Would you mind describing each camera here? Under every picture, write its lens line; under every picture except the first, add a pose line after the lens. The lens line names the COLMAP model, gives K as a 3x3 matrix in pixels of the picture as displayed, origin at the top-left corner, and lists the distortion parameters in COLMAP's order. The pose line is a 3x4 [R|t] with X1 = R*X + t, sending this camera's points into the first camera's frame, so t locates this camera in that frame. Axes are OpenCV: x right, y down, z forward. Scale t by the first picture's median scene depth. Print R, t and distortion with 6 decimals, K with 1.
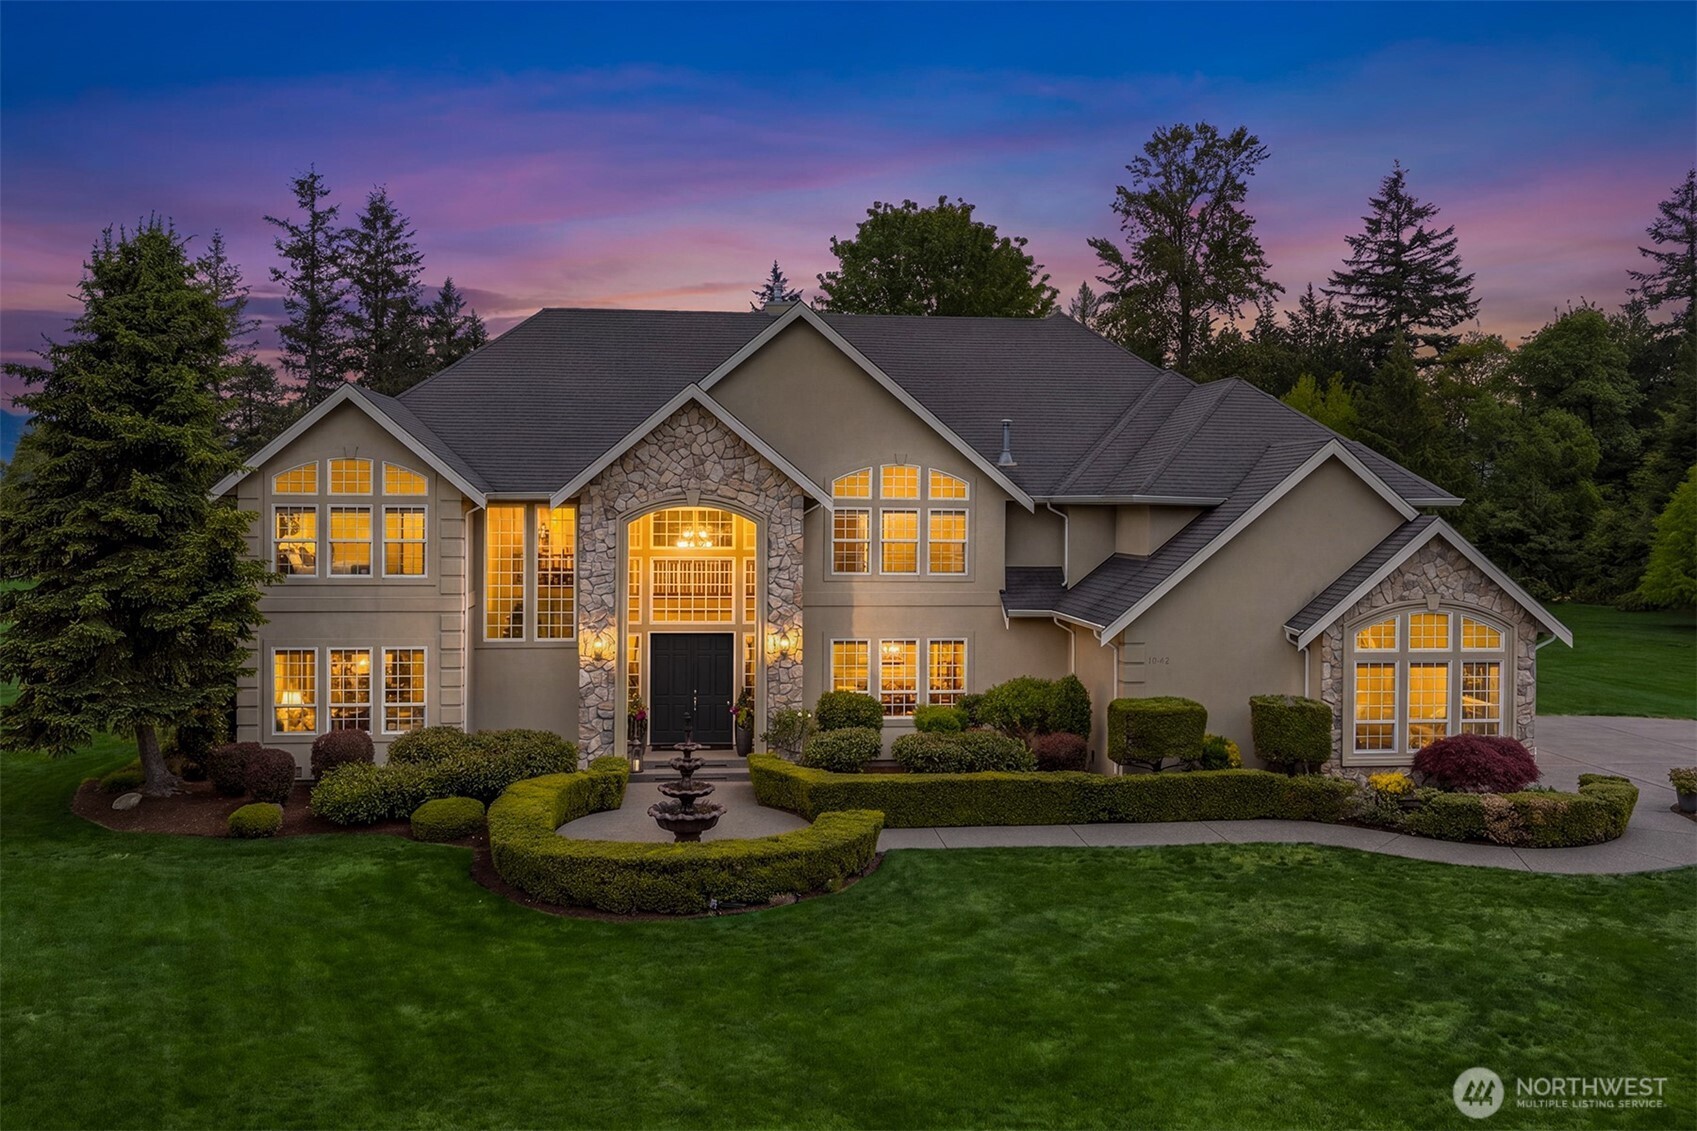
lens RADIAL K [[1378.0, 0, 780.5], [0, 1378.0, 562.2], [0, 0, 1]] dist [-0.040763, 0.000587]
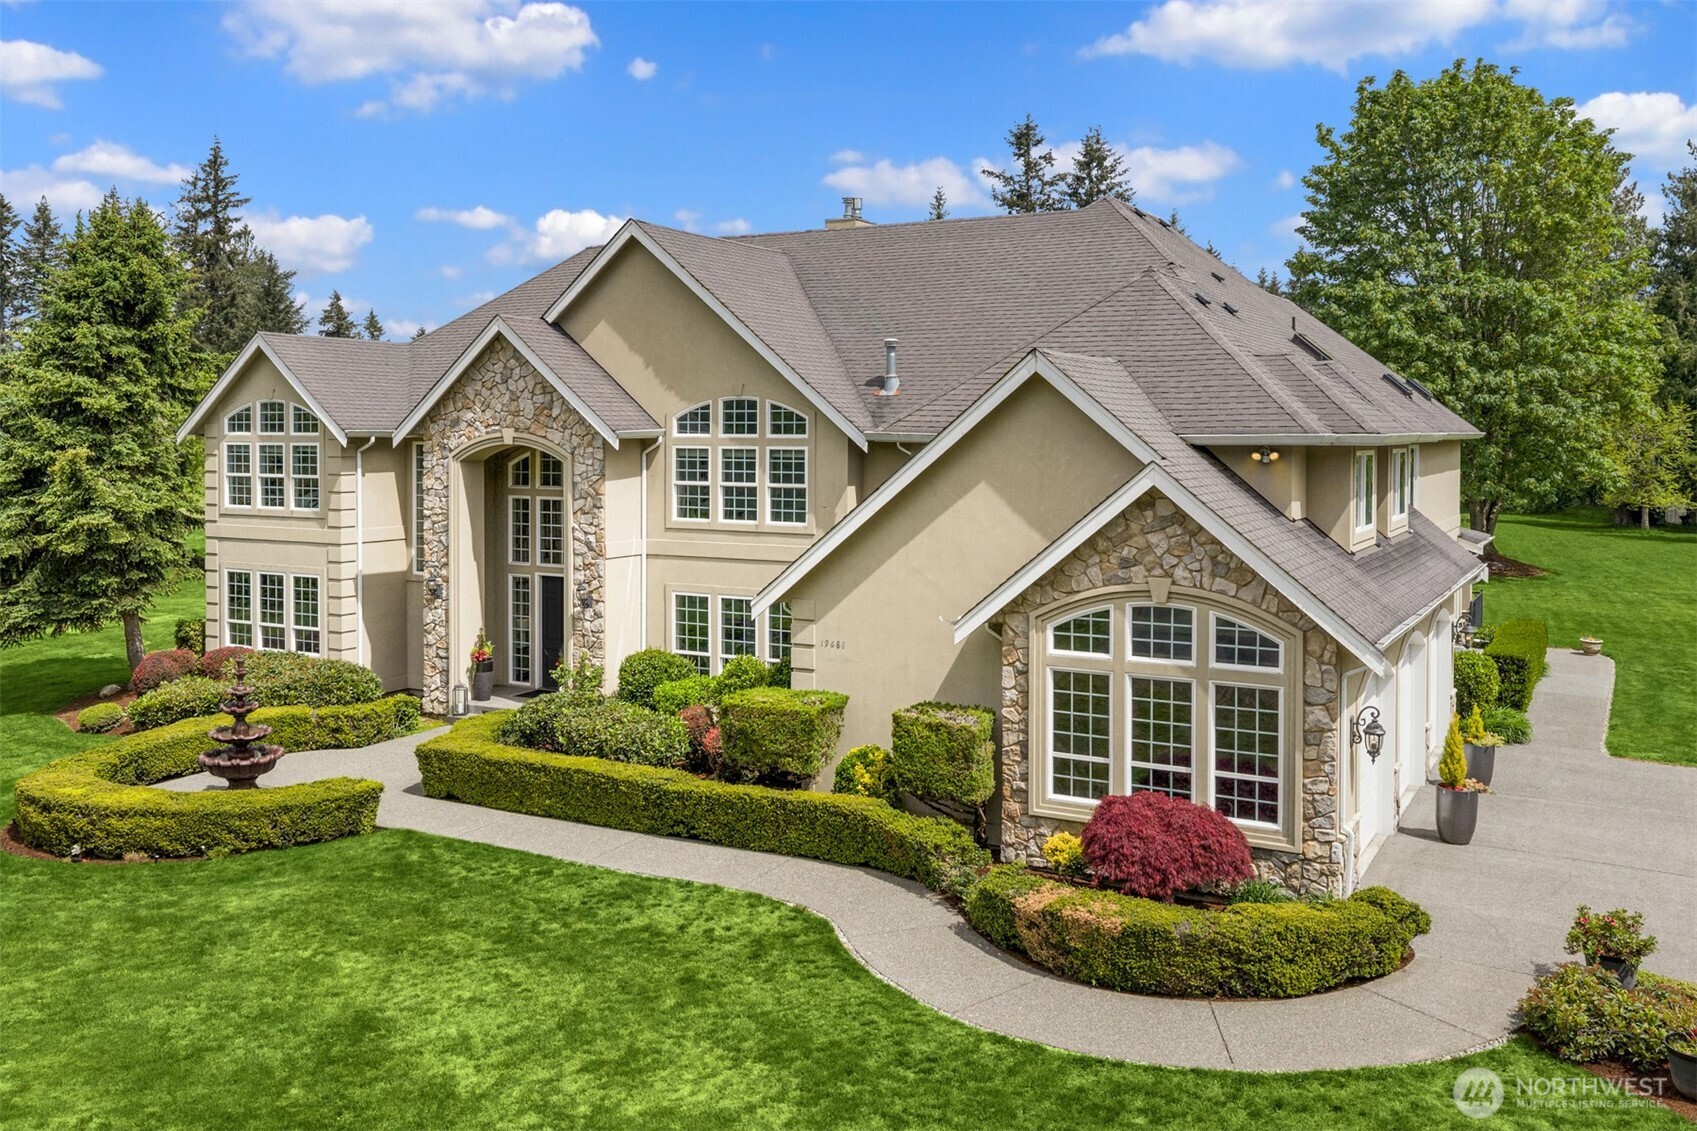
lens RADIAL K [[1361.0, 0, 851.0], [0, 1361.0, 461.8], [0, 0, 1]] dist [0.008495, -0.002147]
pose [[0.836314, 0.003378, -0.548240, 0.736868], [-0.016959, 0.999662, -0.019711, -0.016836], [0.547988, 0.025783, 0.836089, 0.365974]]
